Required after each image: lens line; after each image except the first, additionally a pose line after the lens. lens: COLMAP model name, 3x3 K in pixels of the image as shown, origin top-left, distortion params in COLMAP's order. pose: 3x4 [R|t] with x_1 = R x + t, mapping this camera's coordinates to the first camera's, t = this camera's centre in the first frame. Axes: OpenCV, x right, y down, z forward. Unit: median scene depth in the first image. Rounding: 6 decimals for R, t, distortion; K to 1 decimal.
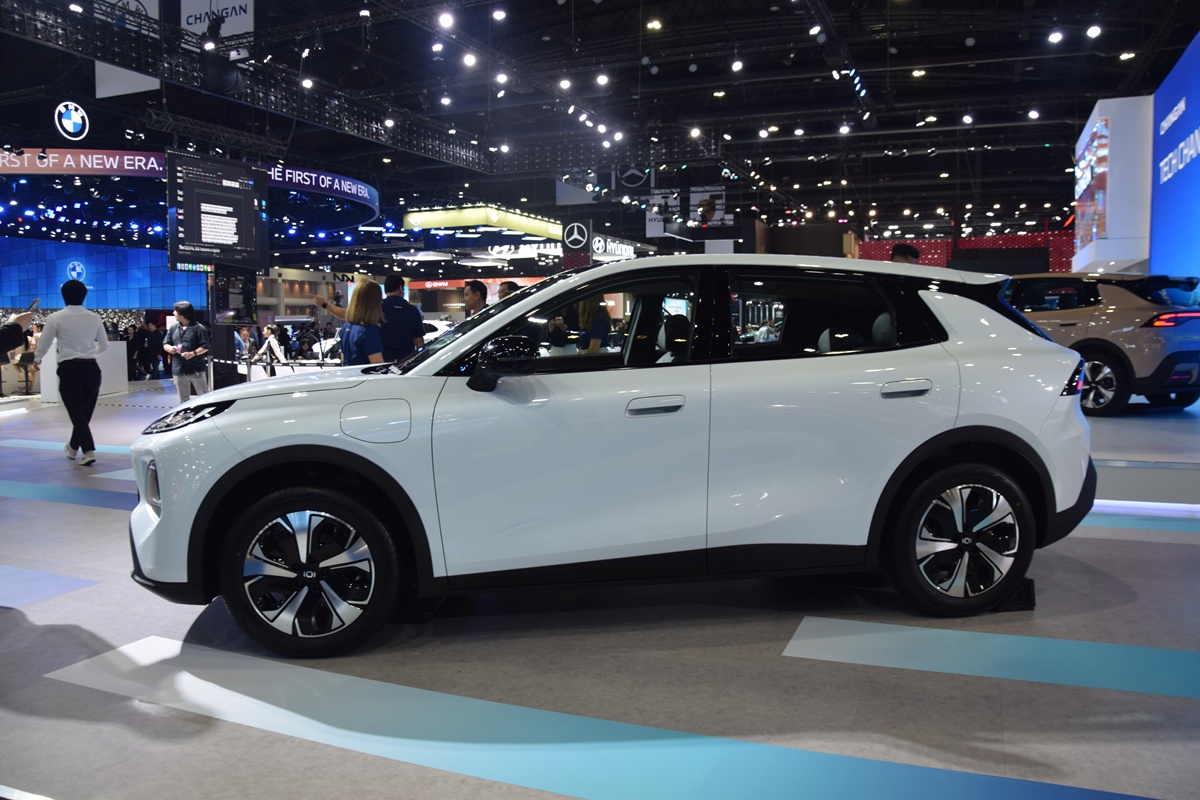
lens RADIAL K [[915.8, 0, 606.2], [0, 915.8, 400.4], [0, 0, 1]] dist [-0.173415, 0.129470]
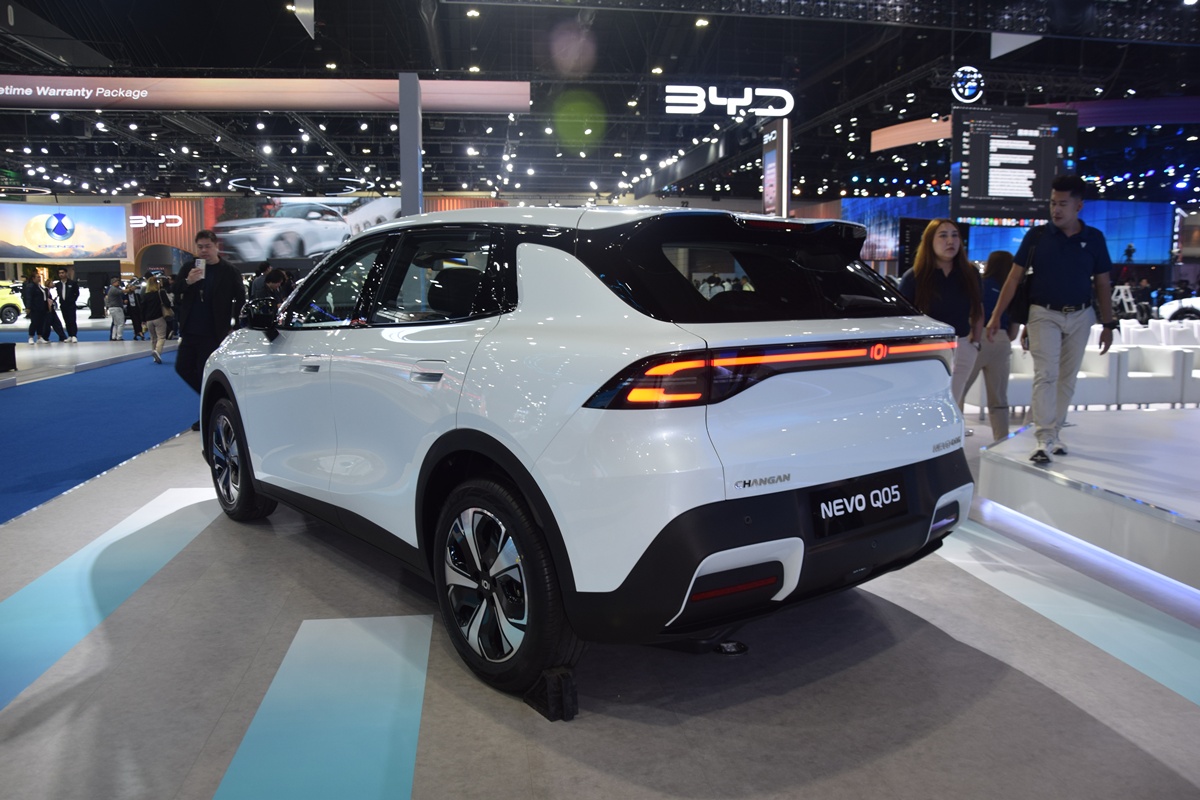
lens RADIAL K [[915.8, 0, 606.2], [0, 915.8, 400.4], [0, 0, 1]] dist [-0.173415, 0.129470]
pose [[0.510746, 0.113625, -0.852190, 1.118773], [-0.068596, 0.993454, 0.091347, -0.071482], [0.856991, 0.011802, 0.515197, 0.723630]]
